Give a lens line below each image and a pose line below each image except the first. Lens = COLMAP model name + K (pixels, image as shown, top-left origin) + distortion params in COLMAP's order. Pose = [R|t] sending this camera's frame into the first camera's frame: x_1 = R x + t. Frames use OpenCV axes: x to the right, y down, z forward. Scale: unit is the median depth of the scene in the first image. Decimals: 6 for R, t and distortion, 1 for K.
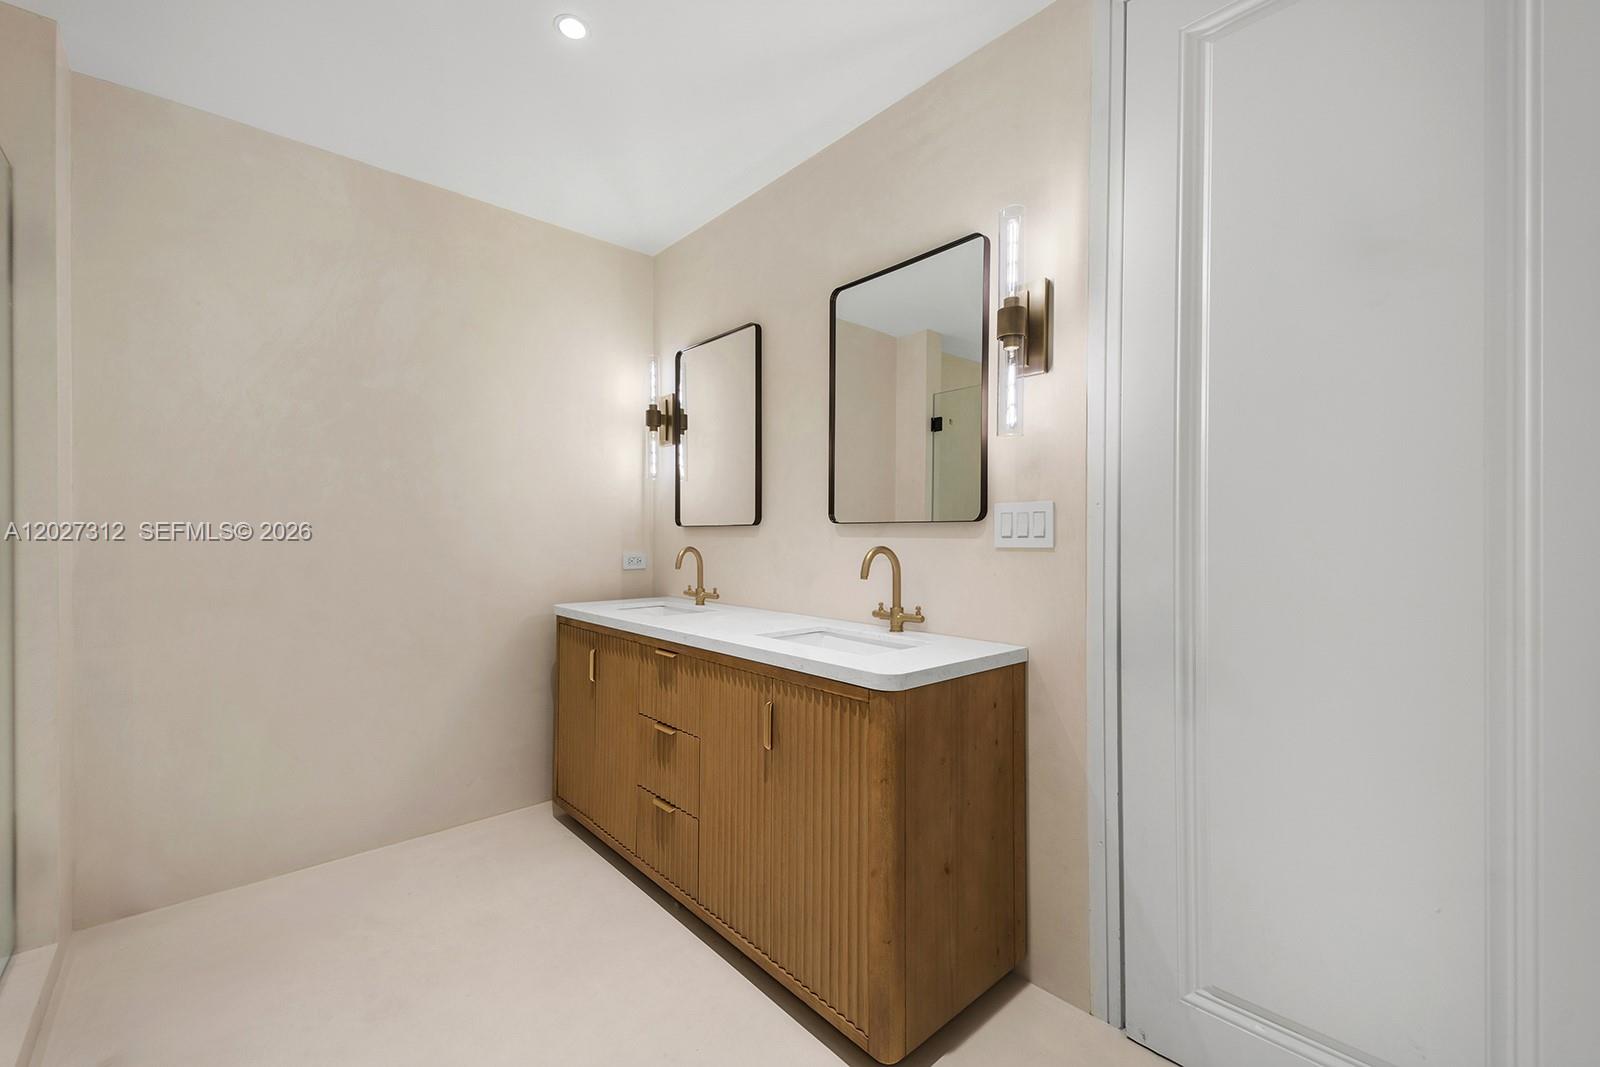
lens RADIAL K [[659.2, 0, 796.5], [0, 659.2, 539.7], [0, 0, 1]] dist [0.061025, -0.025844]
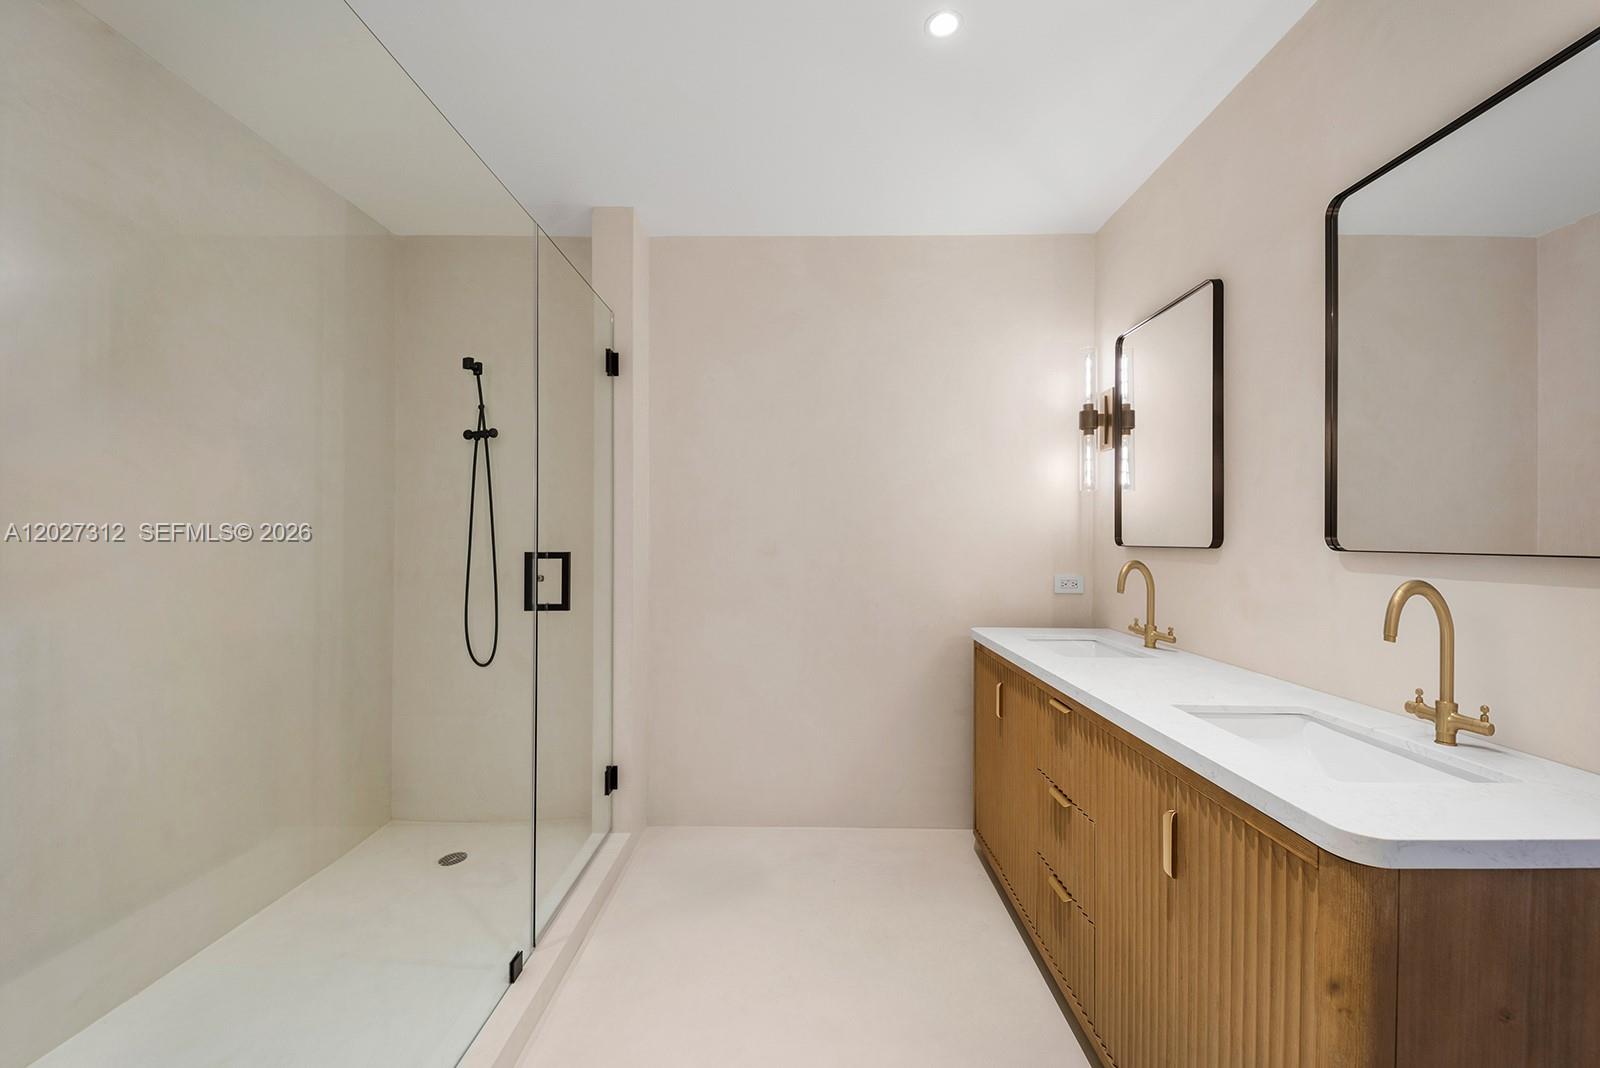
lens RADIAL K [[654.8, 0, 800.0], [0, 654.8, 534.0], [0, 0, 1]] dist [0.030157, -0.016333]
pose [[0.736460, -0.000551, -0.676481, 0.110016], [-0.008629, 0.999911, -0.010209, -0.029856], [0.676426, 0.013356, 0.736389, 0.153352]]
